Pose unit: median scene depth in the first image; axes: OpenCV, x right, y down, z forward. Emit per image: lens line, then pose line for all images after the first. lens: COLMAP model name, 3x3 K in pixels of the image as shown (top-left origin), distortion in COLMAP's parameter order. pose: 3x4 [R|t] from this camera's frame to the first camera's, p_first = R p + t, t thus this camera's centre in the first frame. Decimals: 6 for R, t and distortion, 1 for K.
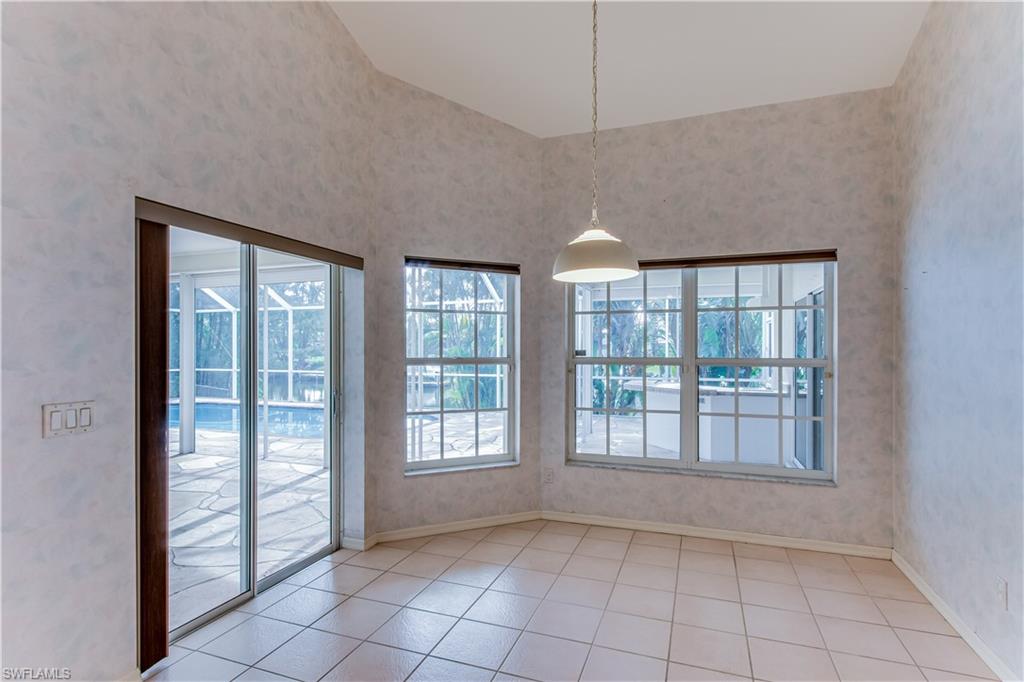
lens RADIAL K [[523.2, 0, 509.2], [0, 523.2, 345.4], [0, 0, 1]] dist [0.001445, 0.000566]
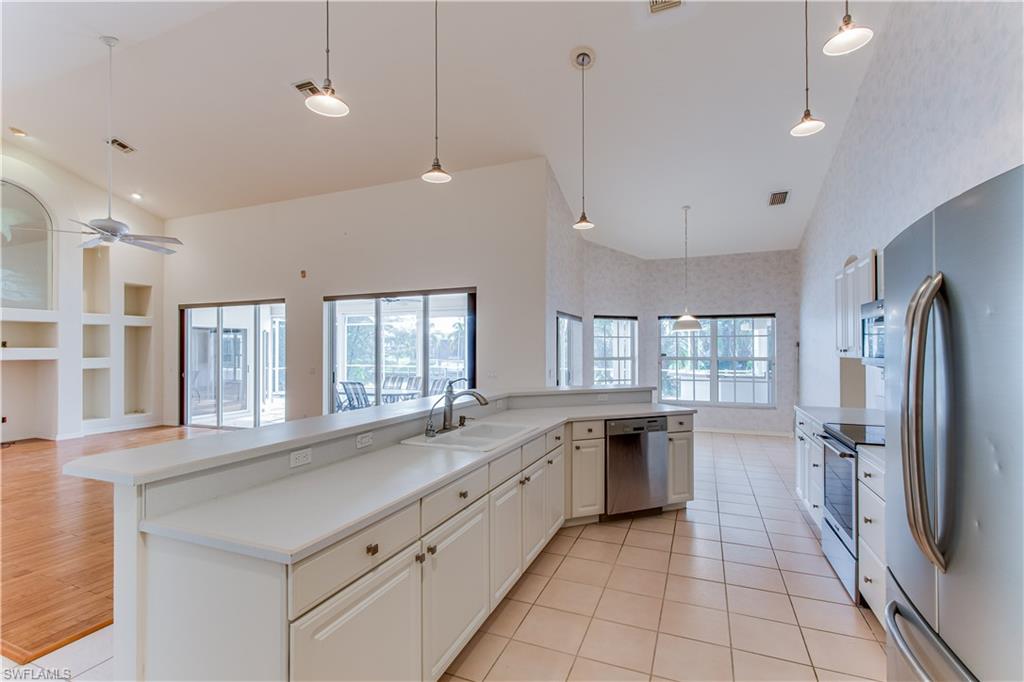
lens RADIAL K [[466.8, 0, 512.8], [0, 466.8, 341.8], [0, 0, 1]] dist [0.003202, 0.000300]
pose [[0.999319, -0.003577, -0.036725, -0.472518], [0.003278, 0.999961, -0.008197, -0.029419], [0.036753, 0.008071, 0.999292, -1.106606]]
